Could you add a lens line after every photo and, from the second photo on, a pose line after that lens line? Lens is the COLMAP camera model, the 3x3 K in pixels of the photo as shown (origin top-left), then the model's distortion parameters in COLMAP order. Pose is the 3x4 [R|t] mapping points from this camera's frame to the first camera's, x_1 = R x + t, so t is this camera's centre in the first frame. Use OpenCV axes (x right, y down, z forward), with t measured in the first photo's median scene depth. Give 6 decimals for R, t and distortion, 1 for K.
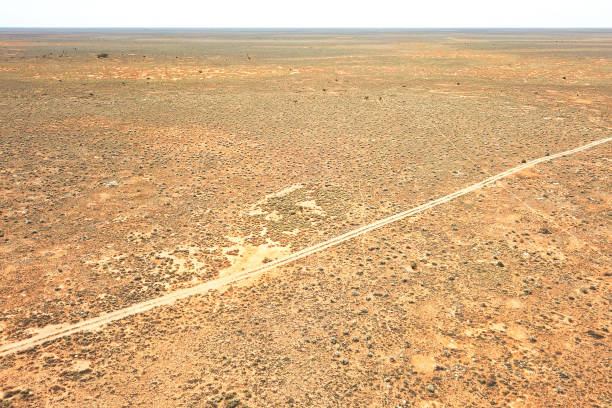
lens RADIAL K [[466.6, 0, 306.0], [0, 466.6, 204.0], [0, 0, 1]] dist [0.007098, 0.001762]
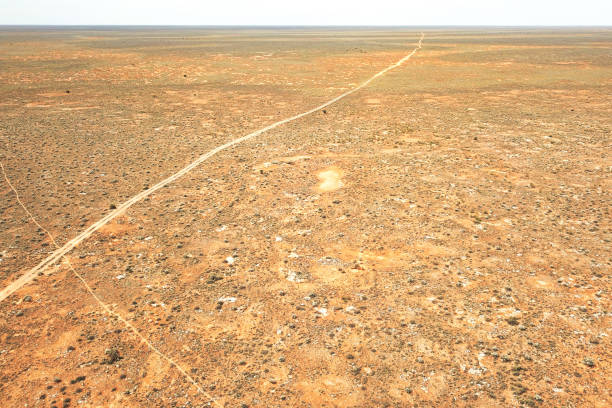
lens RADIAL K [[466.6, 0, 306.0], [0, 466.6, 204.0], [0, 0, 1]] dist [0.007098, 0.001762]
pose [[0.764586, -0.233255, 0.600833, 0.542353], [0.230167, 0.969562, 0.083506, -0.182227], [-0.602023, 0.074444, 0.795001, 0.490454]]
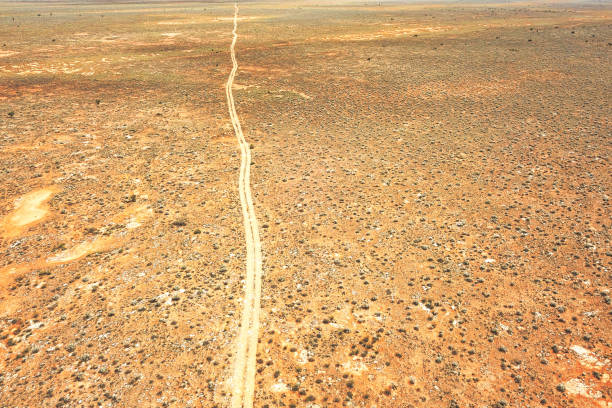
lens RADIAL K [[483.1, 0, 306.2], [0, 483.1, 176.3], [0, 0, 1]] dist [0.008382, -0.002218]
pose [[-0.477218, 0.315998, -0.820005, 2.458721], [-0.315623, 0.809220, 0.495525, -1.098480], [0.820150, 0.495286, -0.286438, 2.867492]]
